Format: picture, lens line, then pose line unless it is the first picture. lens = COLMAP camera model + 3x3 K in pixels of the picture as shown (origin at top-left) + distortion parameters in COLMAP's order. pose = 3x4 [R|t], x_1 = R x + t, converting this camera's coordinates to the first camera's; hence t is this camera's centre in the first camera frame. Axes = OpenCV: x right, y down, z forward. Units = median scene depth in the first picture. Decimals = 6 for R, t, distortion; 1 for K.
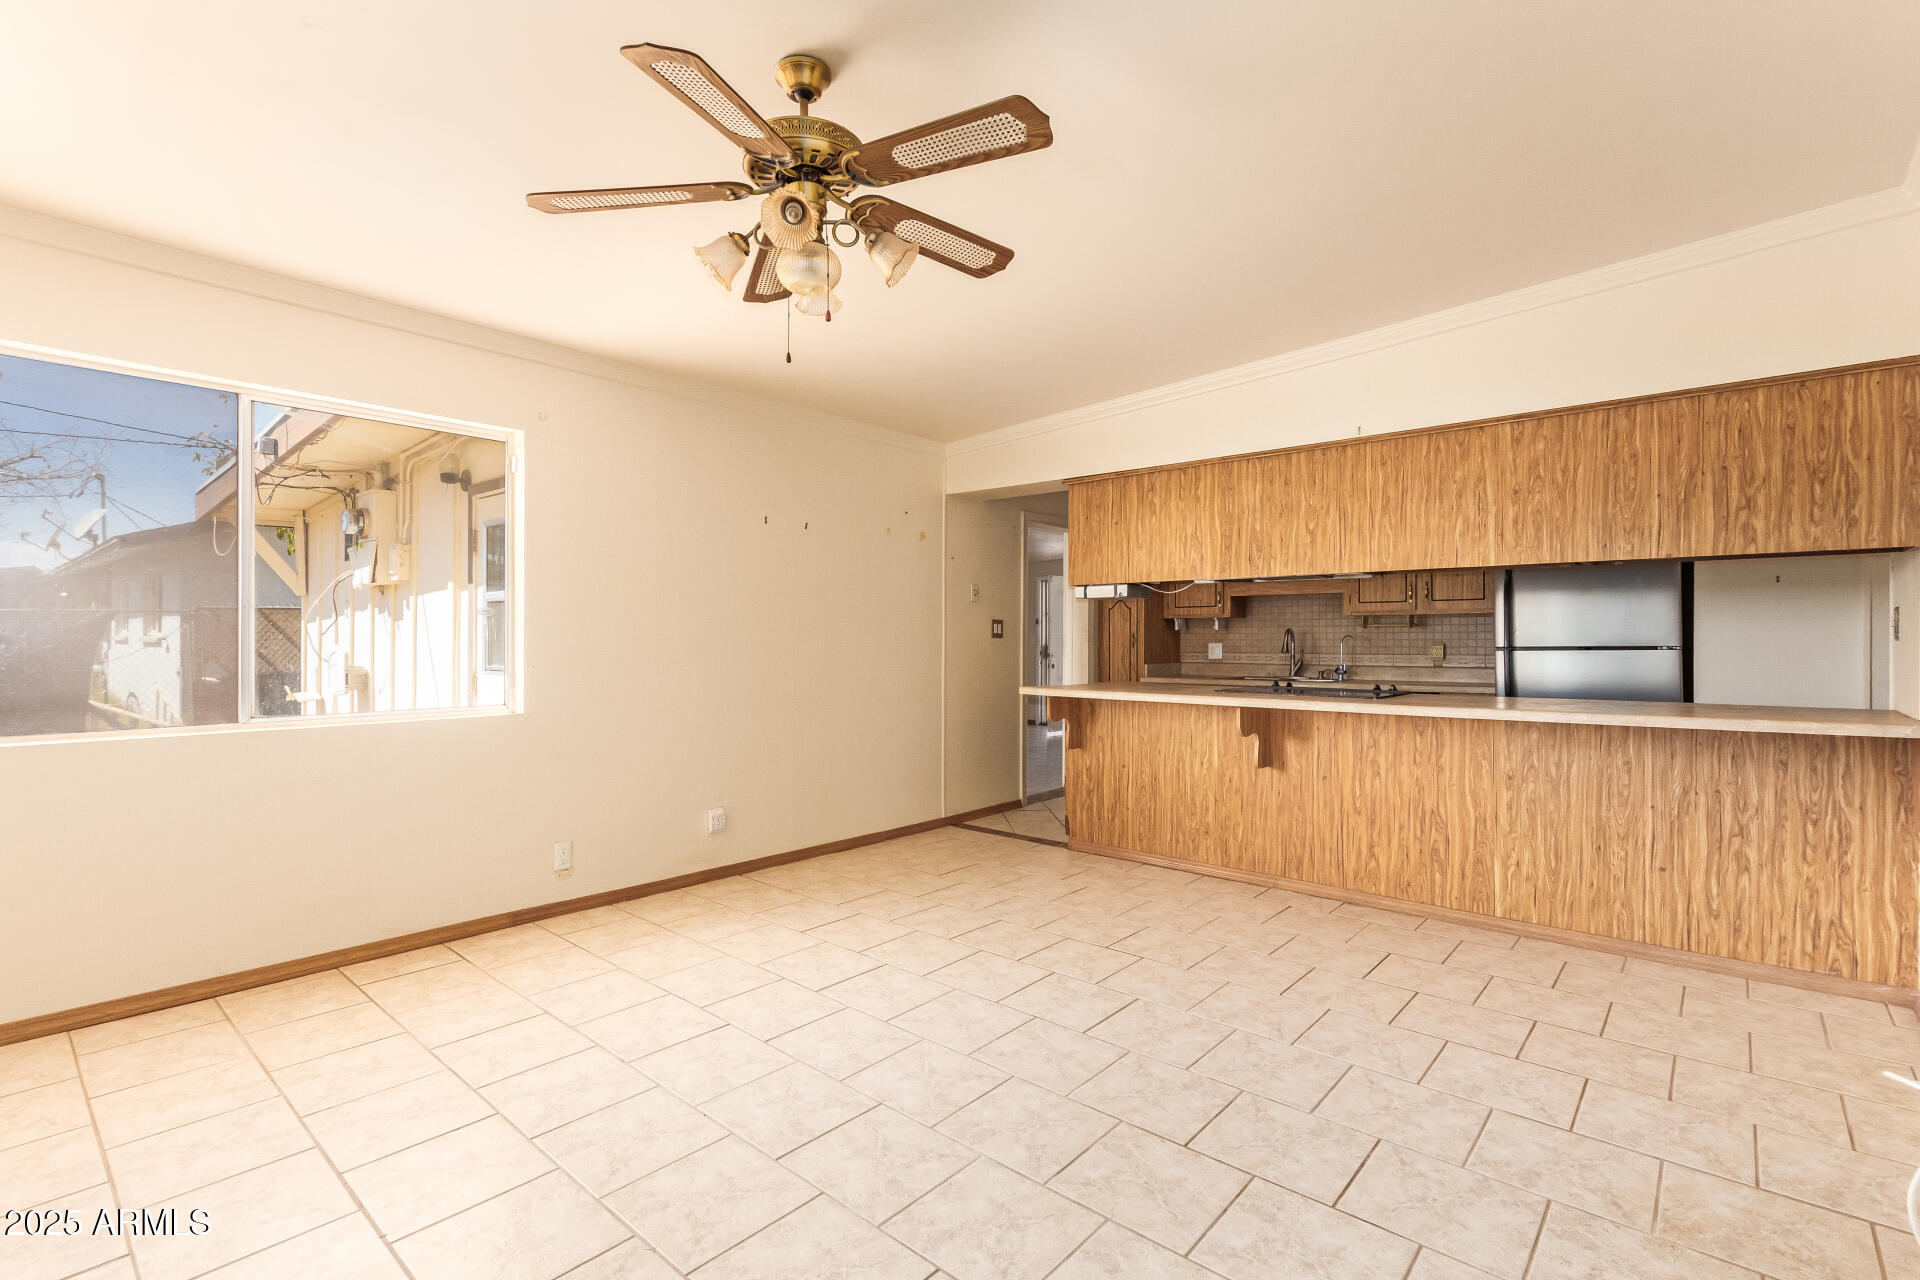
lens RADIAL K [[883.7, 0, 962.4], [0, 883.7, 637.6], [0, 0, 1]] dist [0.000683, -0.000915]
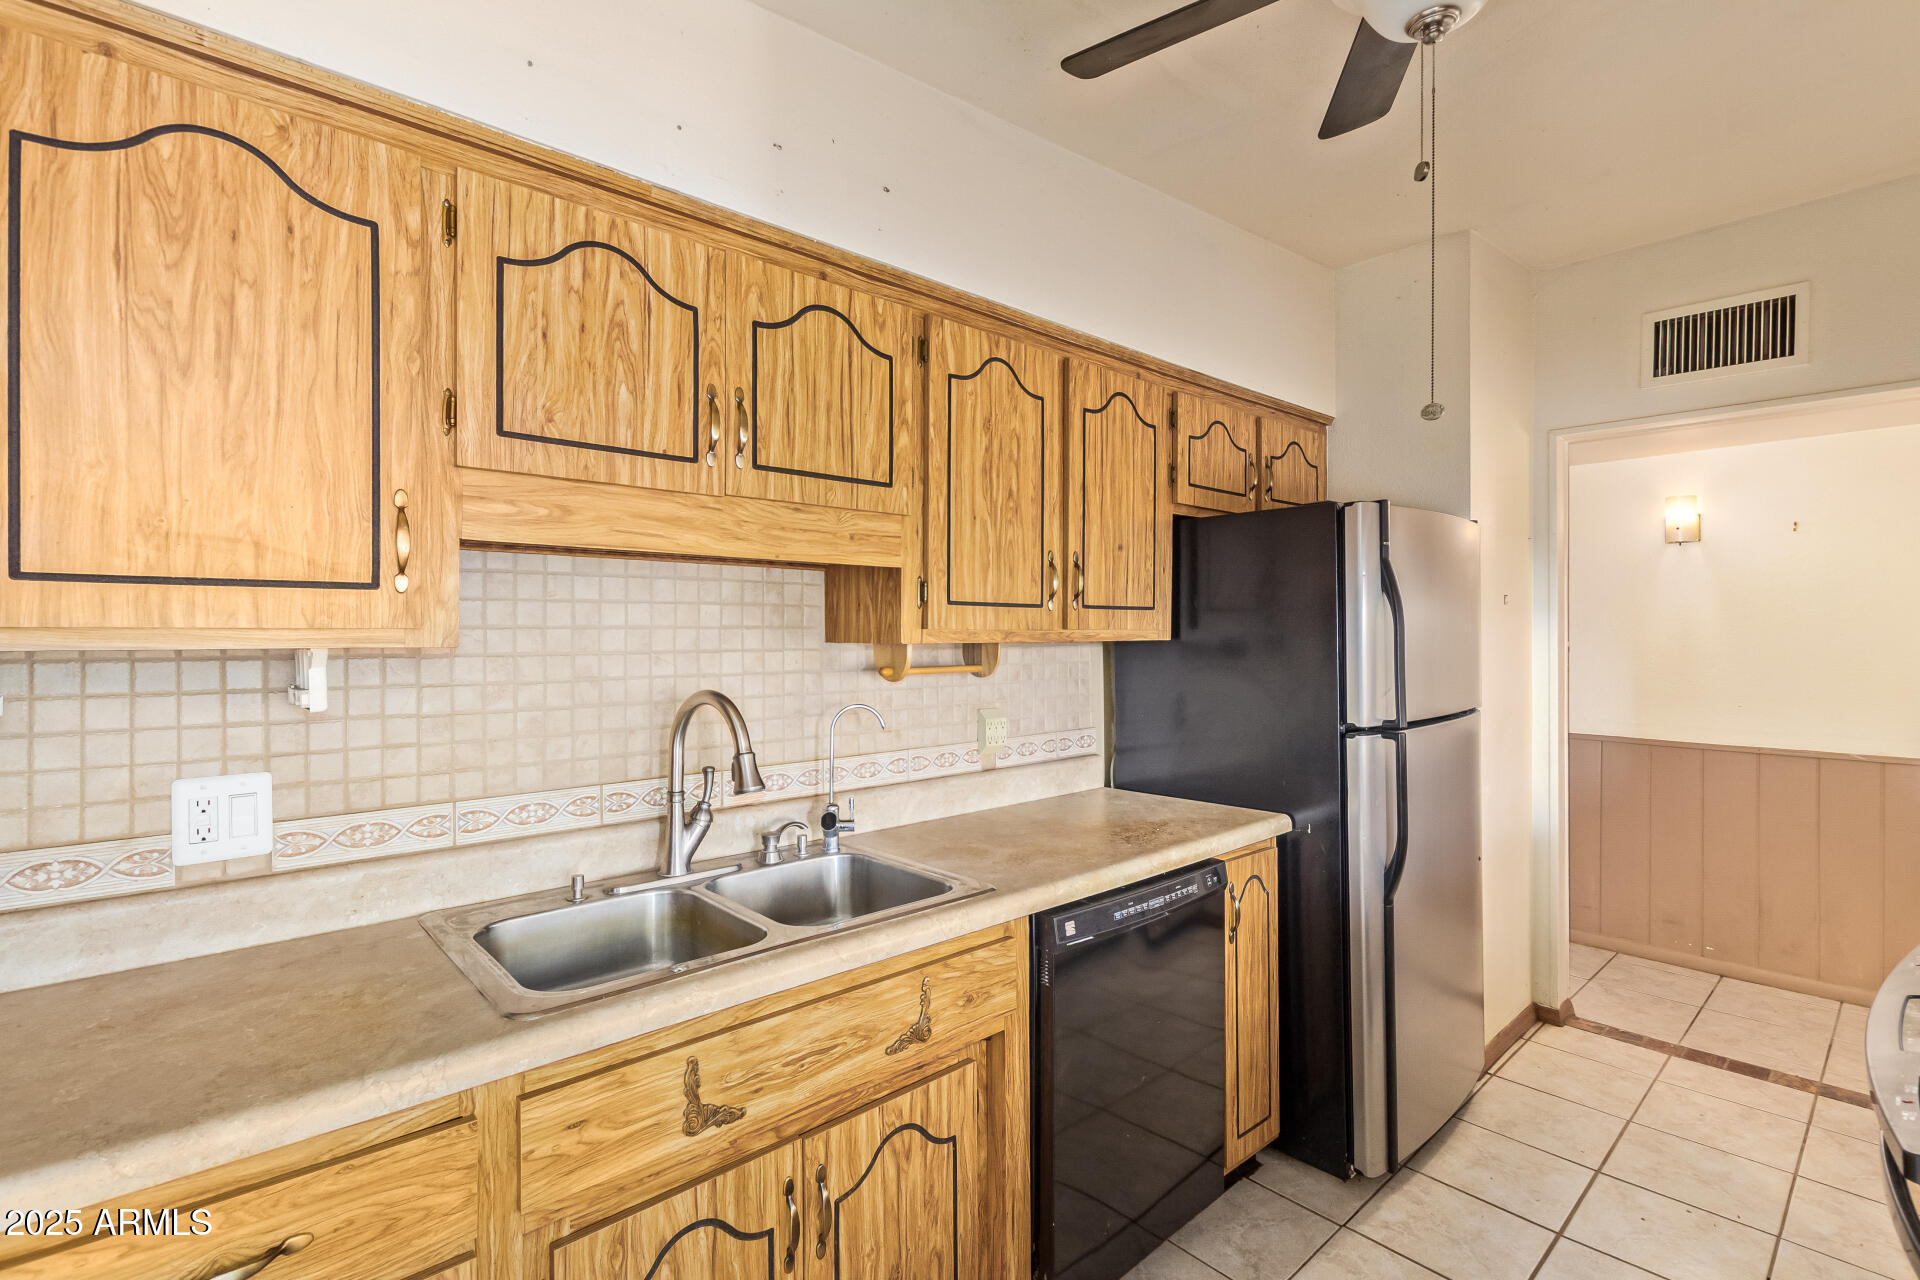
lens RADIAL K [[883.7, 0, 962.4], [0, 883.7, 637.6], [0, 0, 1]] dist [0.000683, -0.000915]
pose [[0.112572, 0.001198, 0.993643, 0.120799], [0.000457, 0.999999, -0.001258, -0.024137], [-0.993643, 0.000596, 0.112572, 0.859654]]
